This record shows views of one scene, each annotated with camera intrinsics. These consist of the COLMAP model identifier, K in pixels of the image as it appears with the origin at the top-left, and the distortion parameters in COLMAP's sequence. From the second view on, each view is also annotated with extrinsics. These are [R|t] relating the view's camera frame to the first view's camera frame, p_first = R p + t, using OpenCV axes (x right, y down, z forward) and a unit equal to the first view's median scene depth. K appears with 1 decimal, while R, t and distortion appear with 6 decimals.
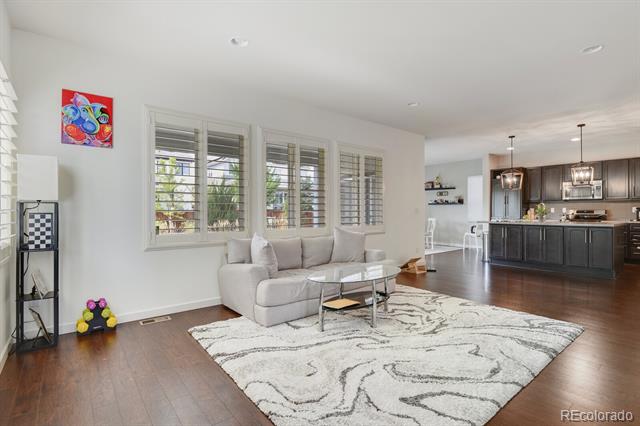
lens RADIAL K [[315.7, 0, 324.1], [0, 315.7, 210.4], [0, 0, 1]] dist [0.001208, -0.014172]
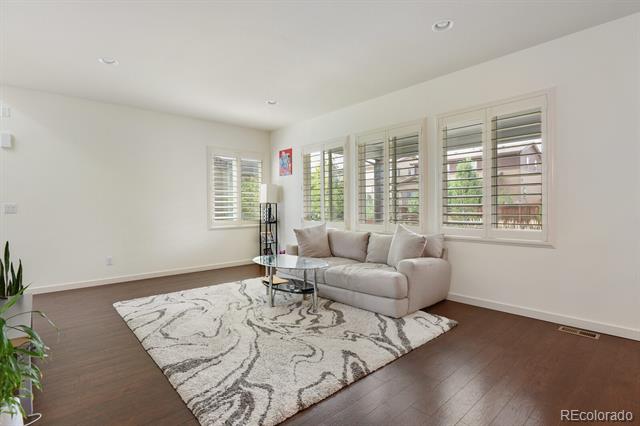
lens RADIAL K [[315.7, 0, 324.1], [0, 315.7, 210.4], [0, 0, 1]] dist [0.001208, -0.014172]
pose [[0.049728, 0.010867, -0.998704, 1.070546], [0.010294, 0.999882, 0.011393, 0.002934], [0.998710, -0.010847, 0.049610, 0.923664]]
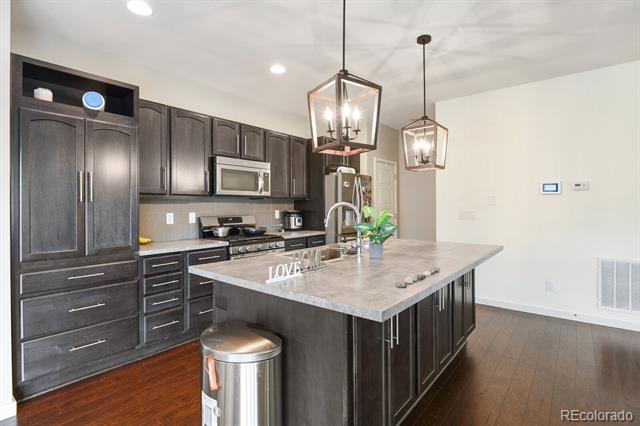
lens RADIAL K [[315.7, 0, 324.1], [0, 315.7, 210.4], [0, 0, 1]] dist [0.001208, -0.014172]
pose [[-0.194352, -0.010625, 0.980874, 0.594215], [0.002950, 0.999930, 0.011416, -0.032559], [-0.980927, 0.005112, -0.194307, 1.886579]]
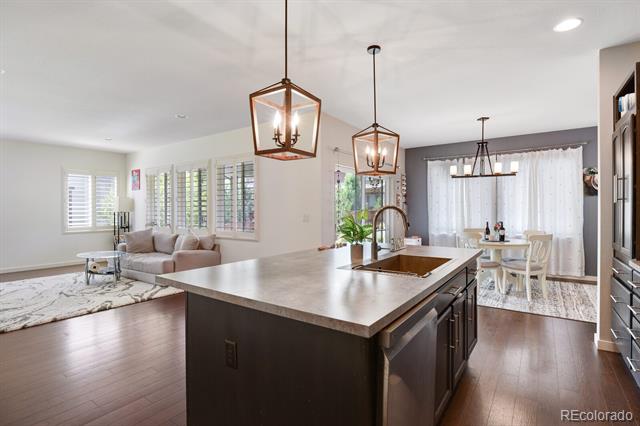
lens RADIAL K [[315.7, 0, 324.1], [0, 315.7, 210.4], [0, 0, 1]] dist [0.001208, -0.014172]
pose [[0.261200, 0.003559, -0.965278, 1.748212], [0.006117, 0.999967, 0.005342, -0.034032], [0.965265, -0.007300, 0.261169, 1.465374]]
